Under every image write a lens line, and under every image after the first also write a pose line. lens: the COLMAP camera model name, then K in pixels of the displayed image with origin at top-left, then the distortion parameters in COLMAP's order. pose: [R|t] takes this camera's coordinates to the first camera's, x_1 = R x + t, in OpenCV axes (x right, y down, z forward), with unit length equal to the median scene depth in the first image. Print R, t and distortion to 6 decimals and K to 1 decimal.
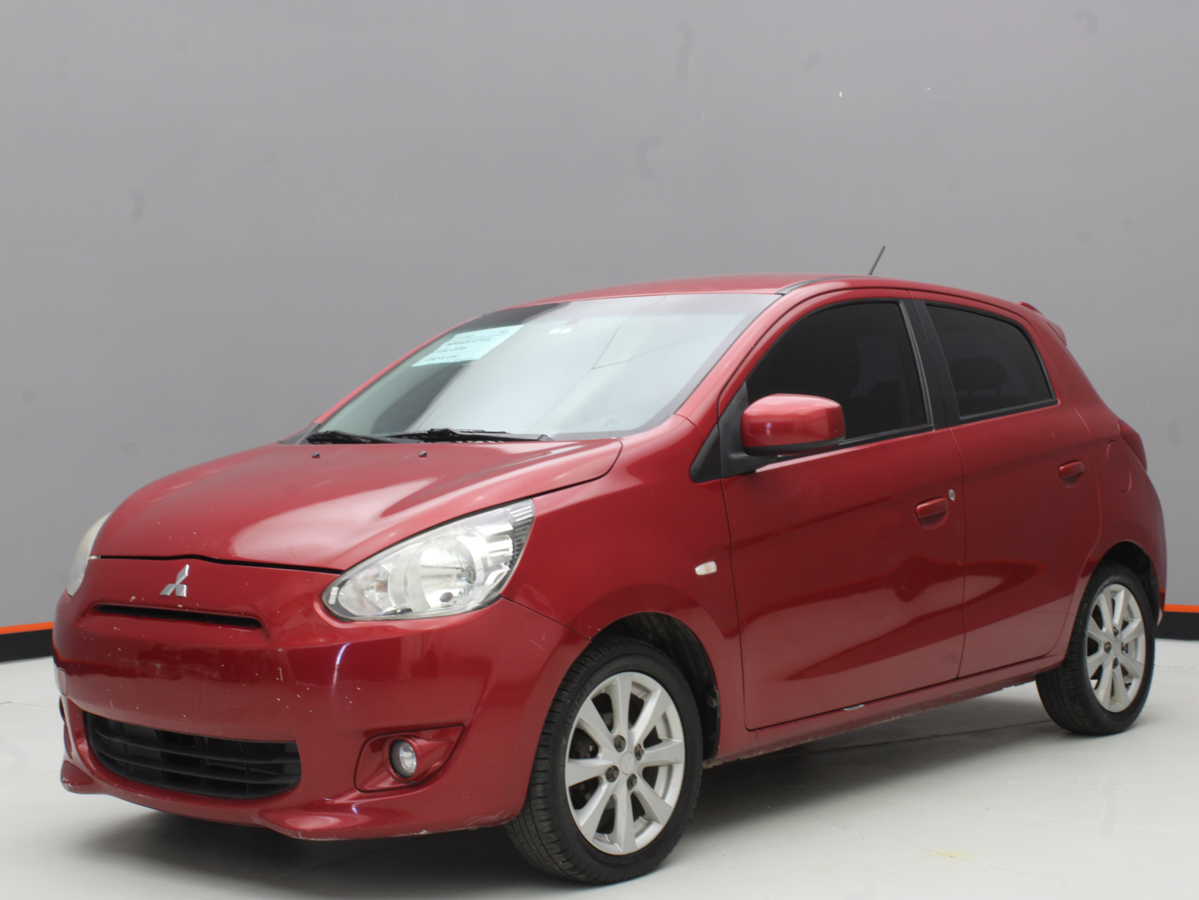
lens RADIAL K [[1966.1, 0, 604.2], [0, 1966.1, 447.9], [0, 0, 1]] dist [-0.075688, 0.000000]
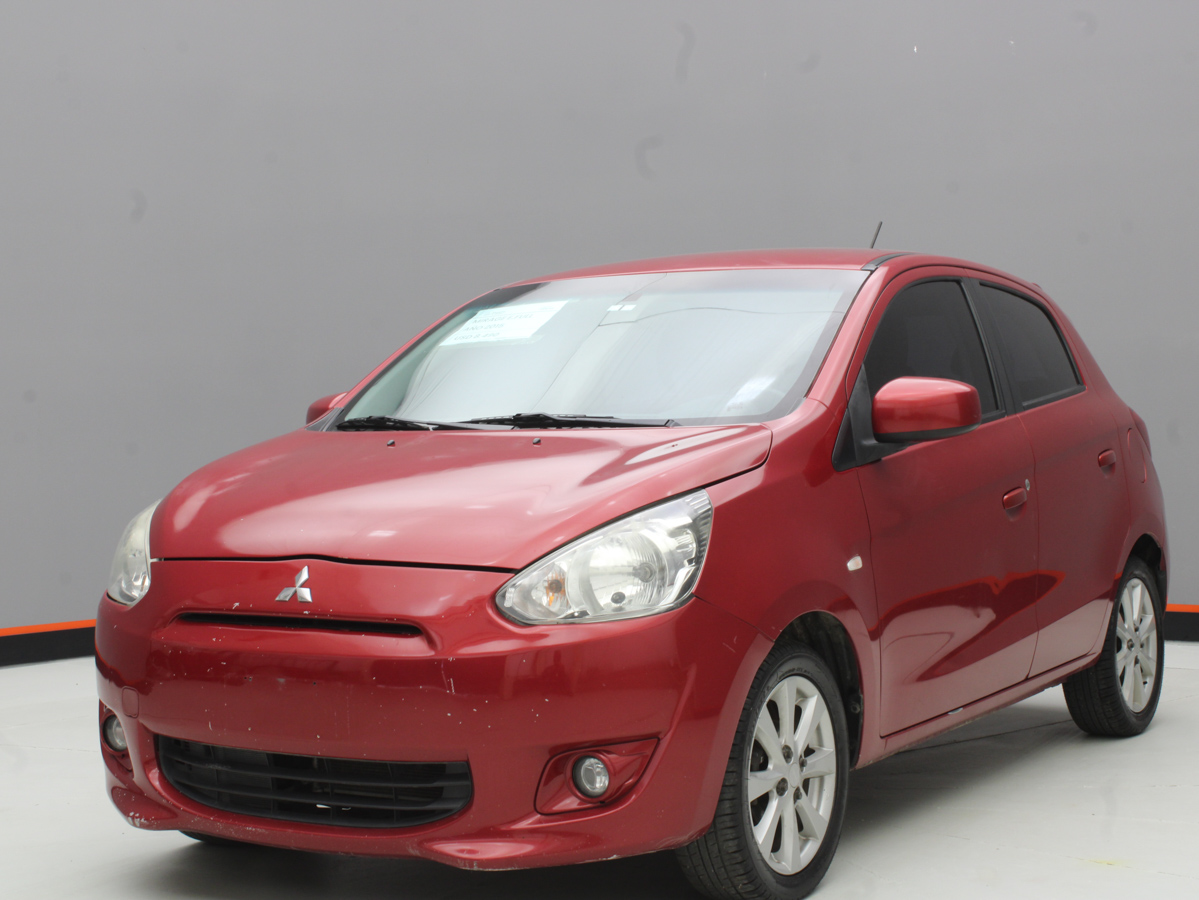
lens RADIAL K [[2131.7, 0, 601.7], [0, 2131.7, 445.0], [0, 0, 1]] dist [-0.077236, 0.000000]
pose [[0.984721, -0.000995, 0.174137, -0.240848], [0.000967, 1.000000, 0.000251, 0.004900], [-0.174138, -0.000078, 0.984721, 0.029894]]
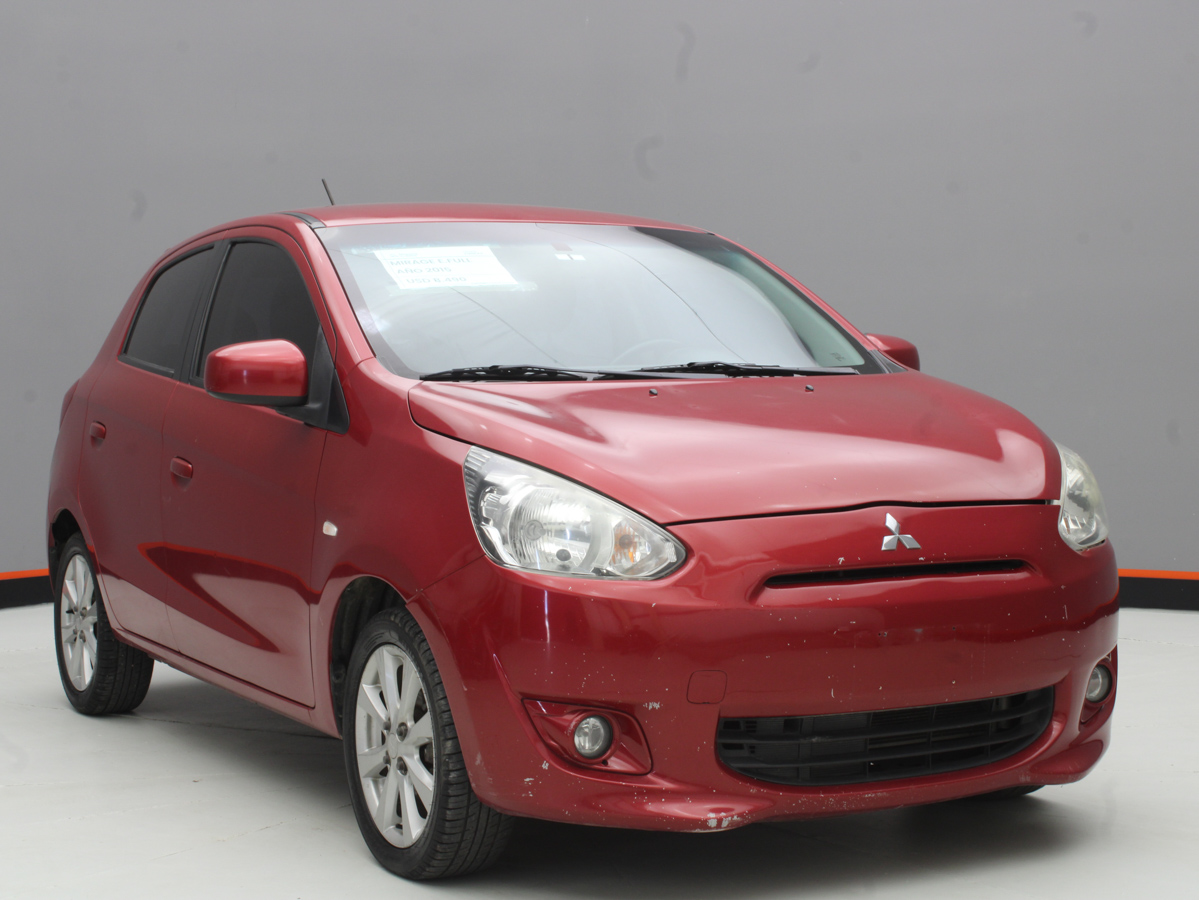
lens RADIAL K [[2181.6, 0, 590.9], [0, 2181.6, 444.2], [0, 0, 1]] dist [-0.060228, 0.000000]
pose [[0.355344, -0.018988, 0.934543, -1.108758], [0.018716, 0.999738, 0.013196, 0.014354], [-0.934548, 0.012802, 0.355607, 0.758714]]
